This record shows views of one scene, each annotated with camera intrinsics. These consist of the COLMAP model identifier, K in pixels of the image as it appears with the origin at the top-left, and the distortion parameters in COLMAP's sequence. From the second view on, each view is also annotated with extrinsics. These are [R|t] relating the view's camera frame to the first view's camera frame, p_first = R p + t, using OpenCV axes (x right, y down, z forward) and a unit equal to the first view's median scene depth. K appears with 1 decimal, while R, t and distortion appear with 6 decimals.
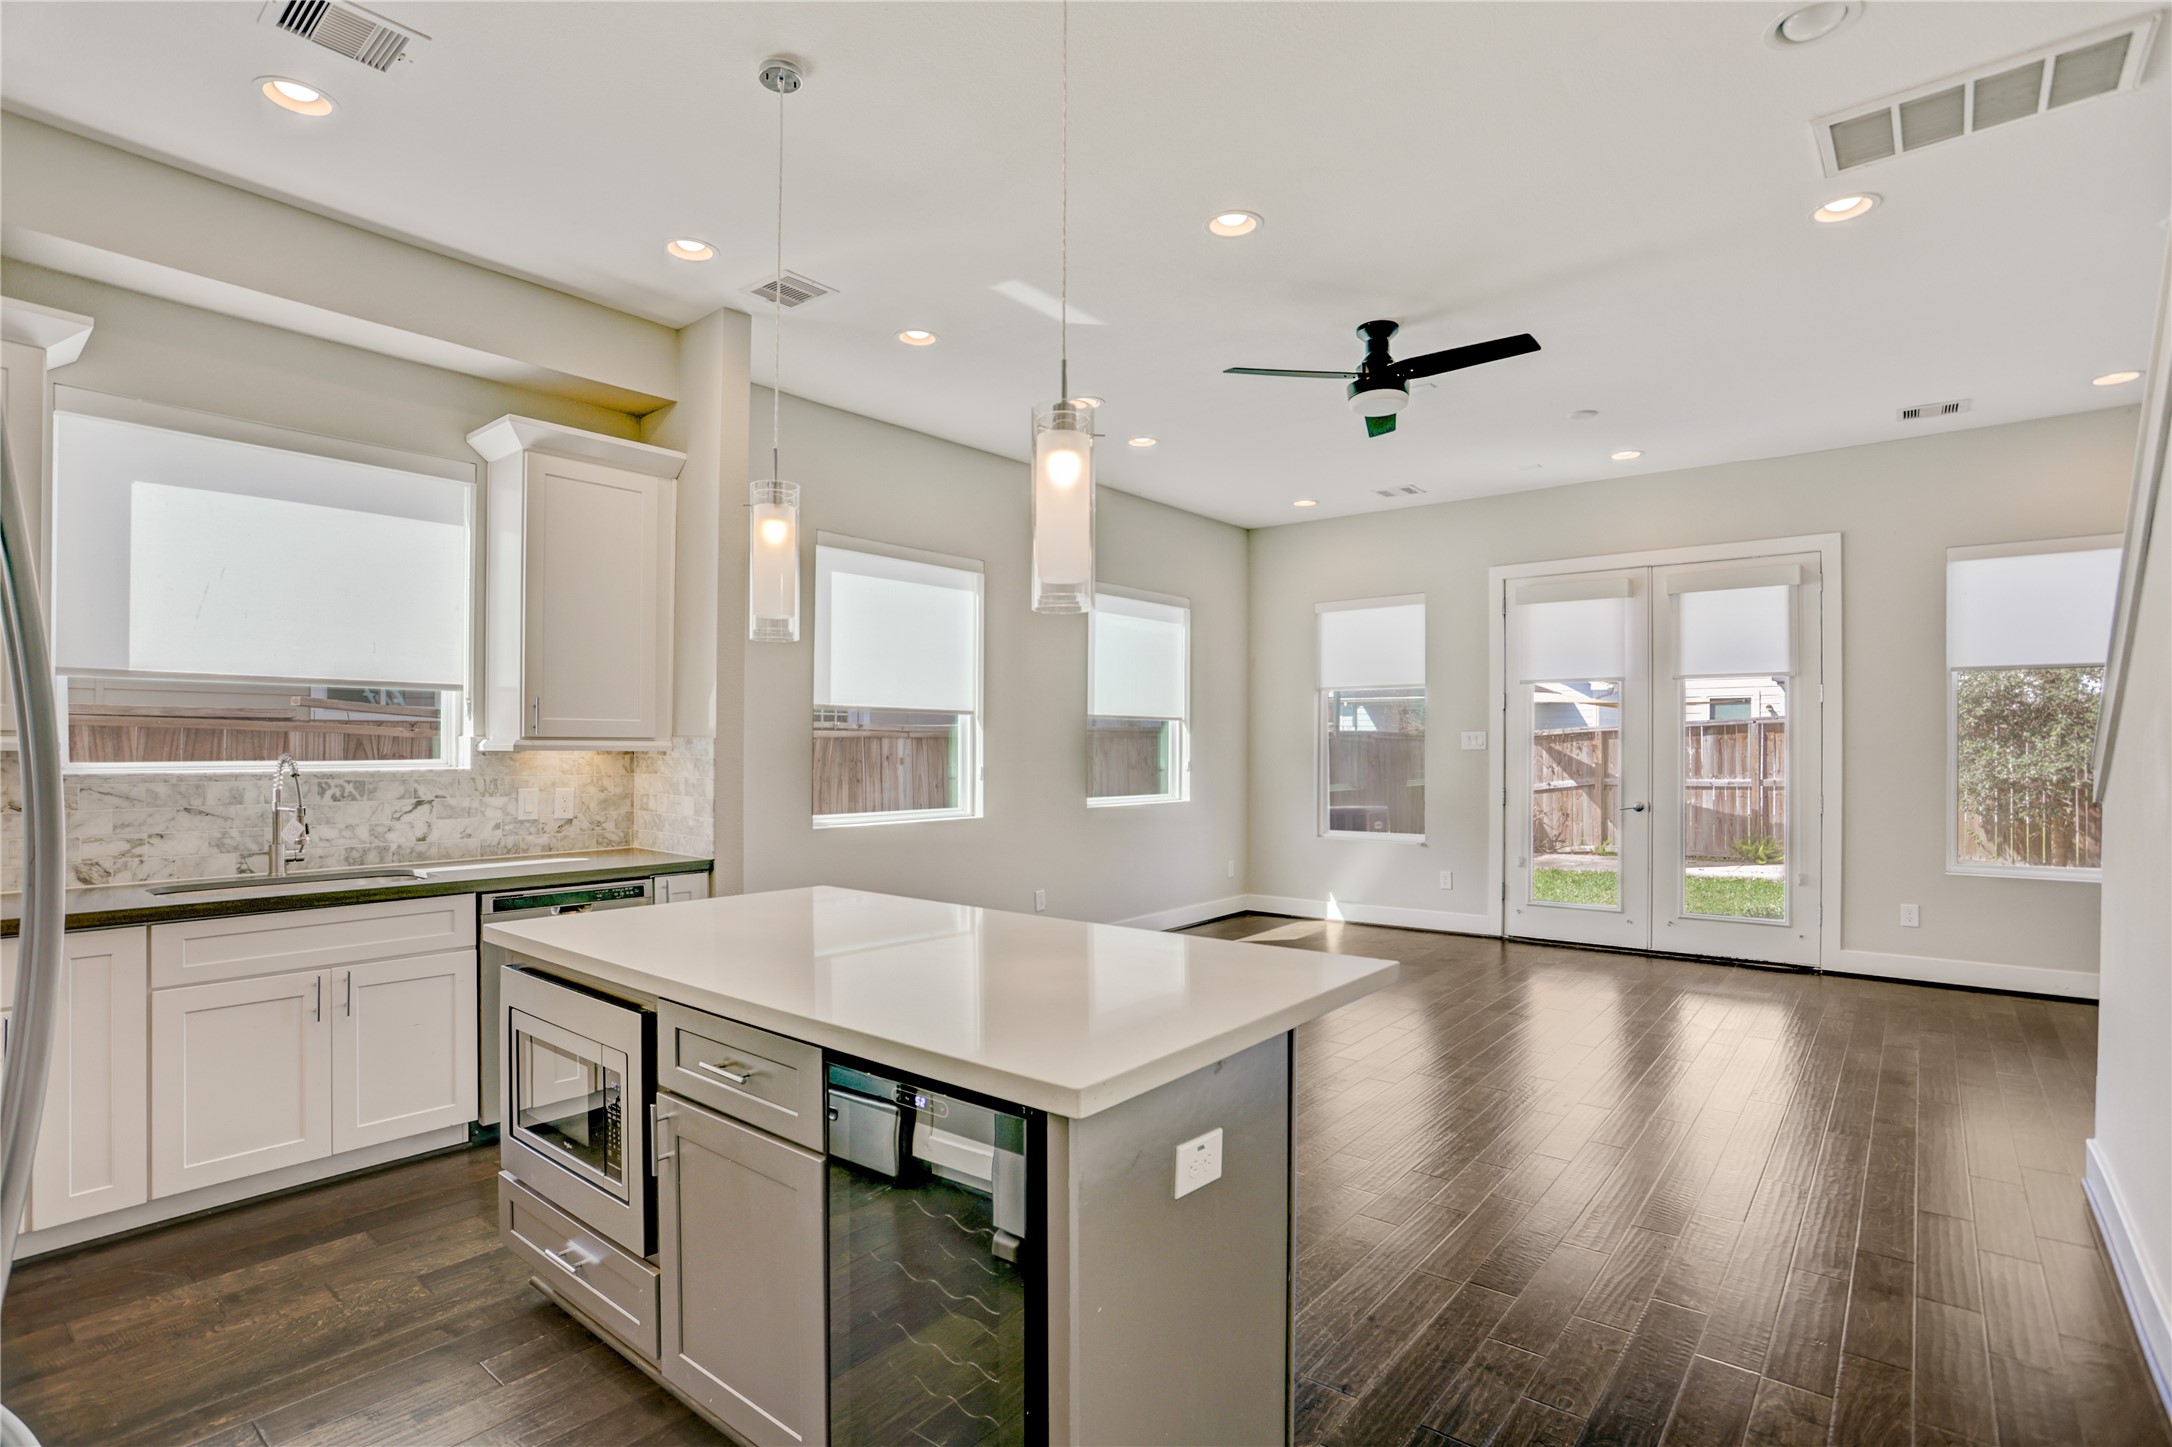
lens RADIAL K [[1031.5, 0, 1086.0], [0, 1031.5, 723.5], [0, 0, 1]] dist [0.001237, 0.000659]
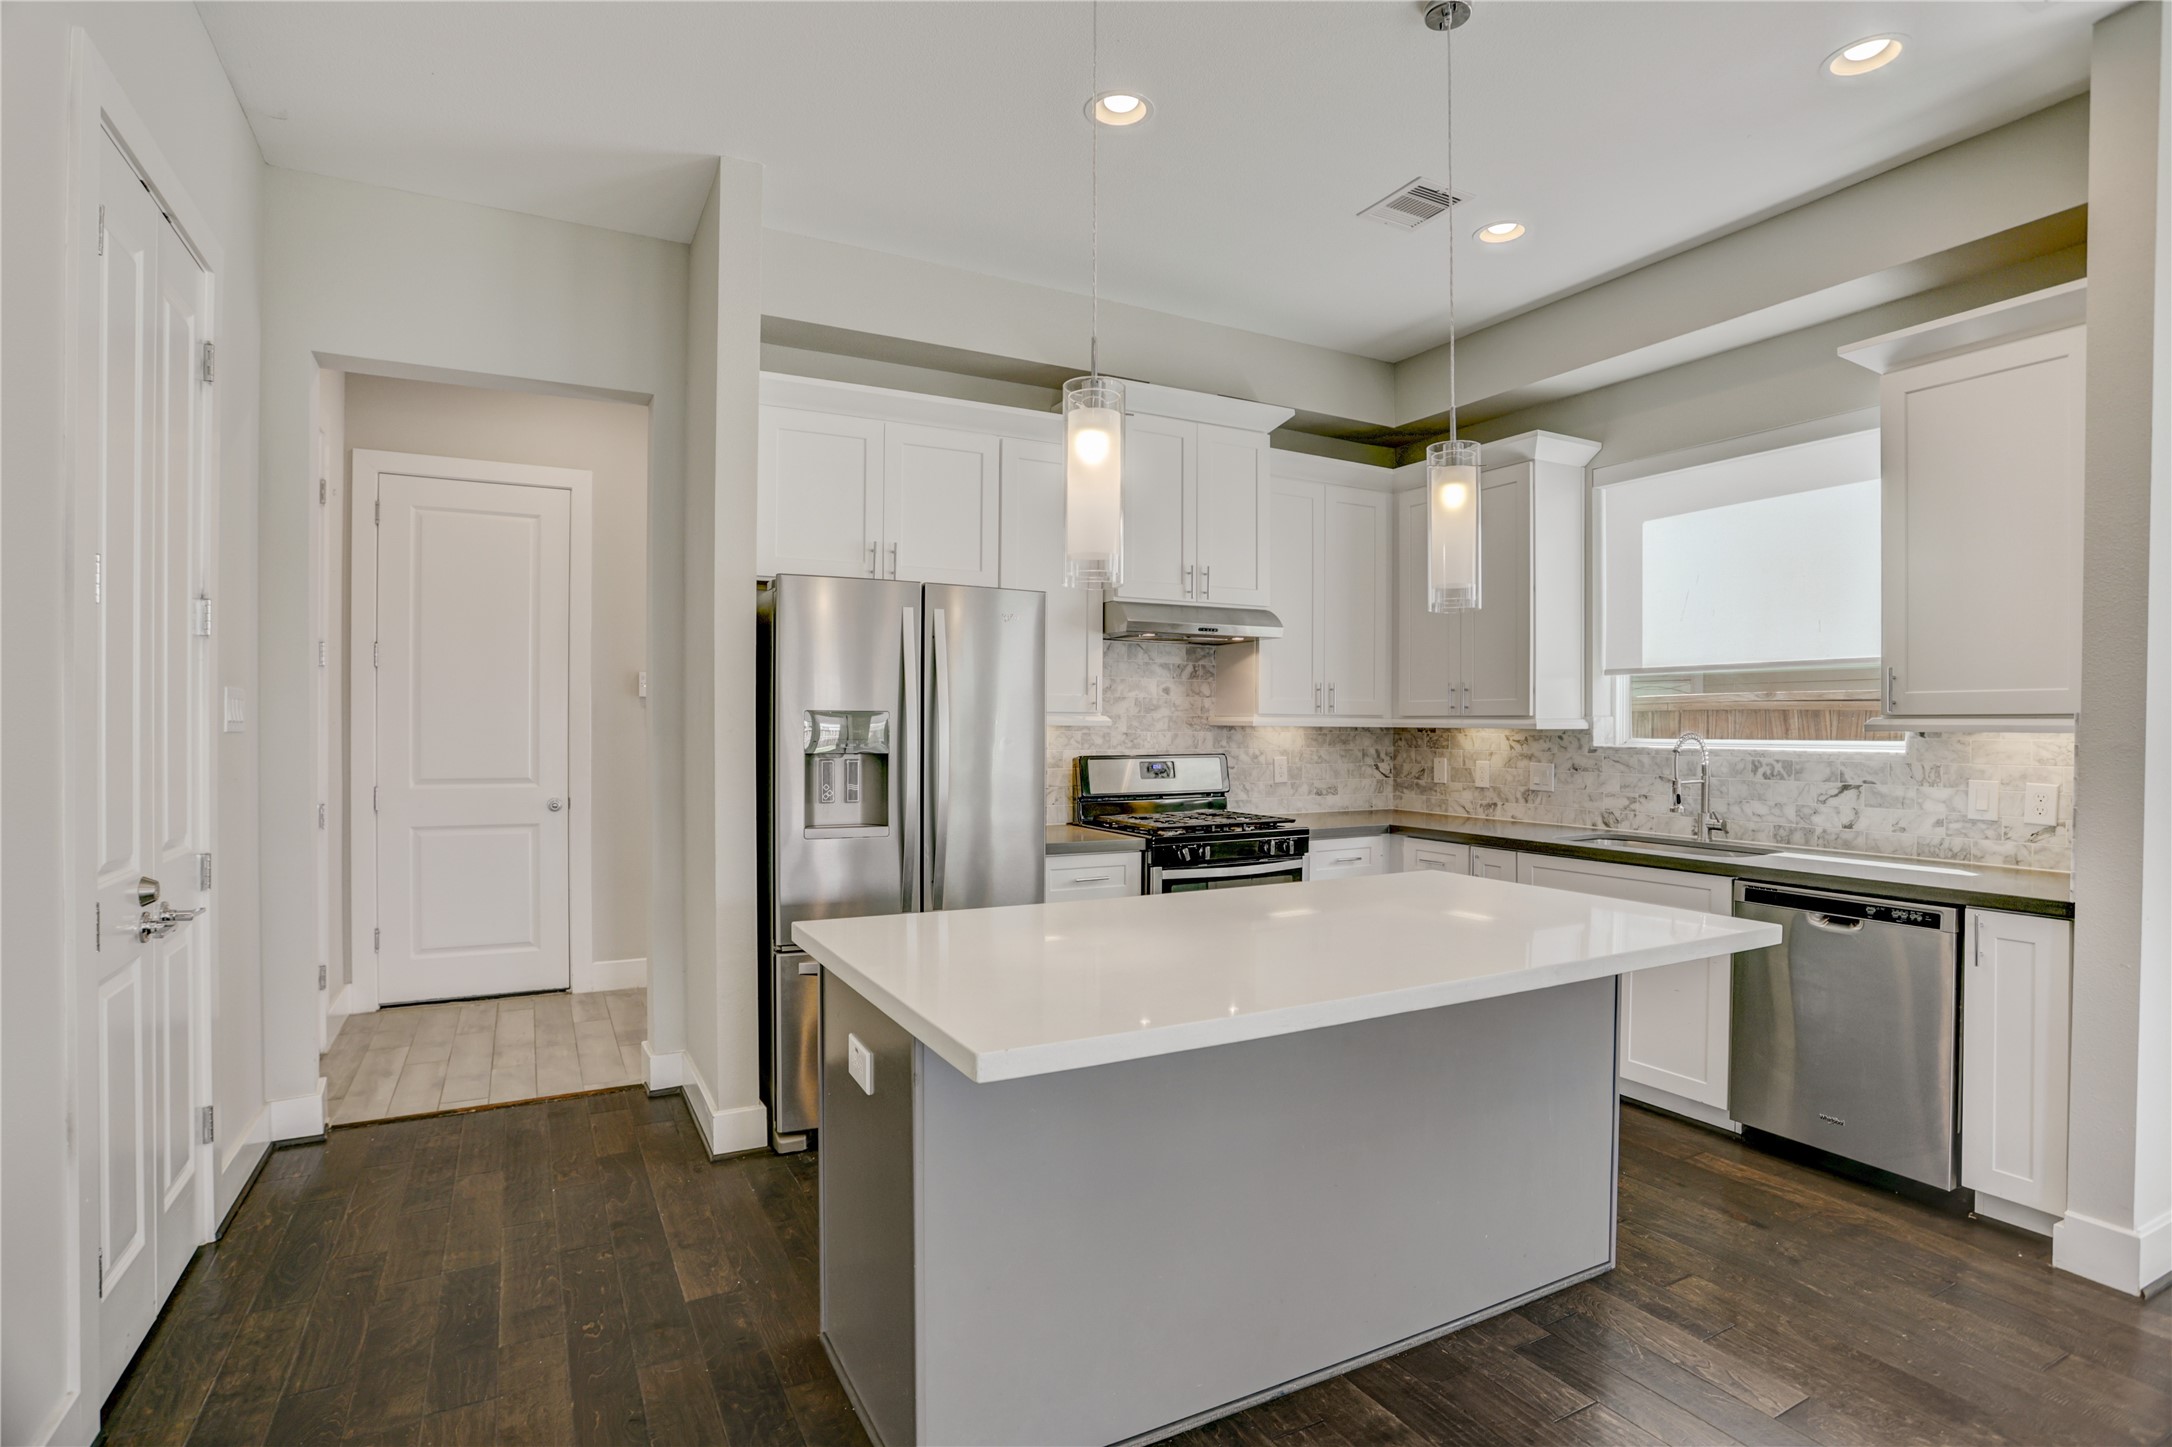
lens RADIAL K [[1122.9, 0, 1086.0], [0, 1122.9, 723.5], [0, 0, 1]] dist [0.001714, 0.000393]
pose [[-0.348134, -0.003281, -0.937439, 0.545168], [0.018744, 0.999770, -0.010460, 0.017147], [0.937257, -0.021213, -0.347993, 0.711863]]
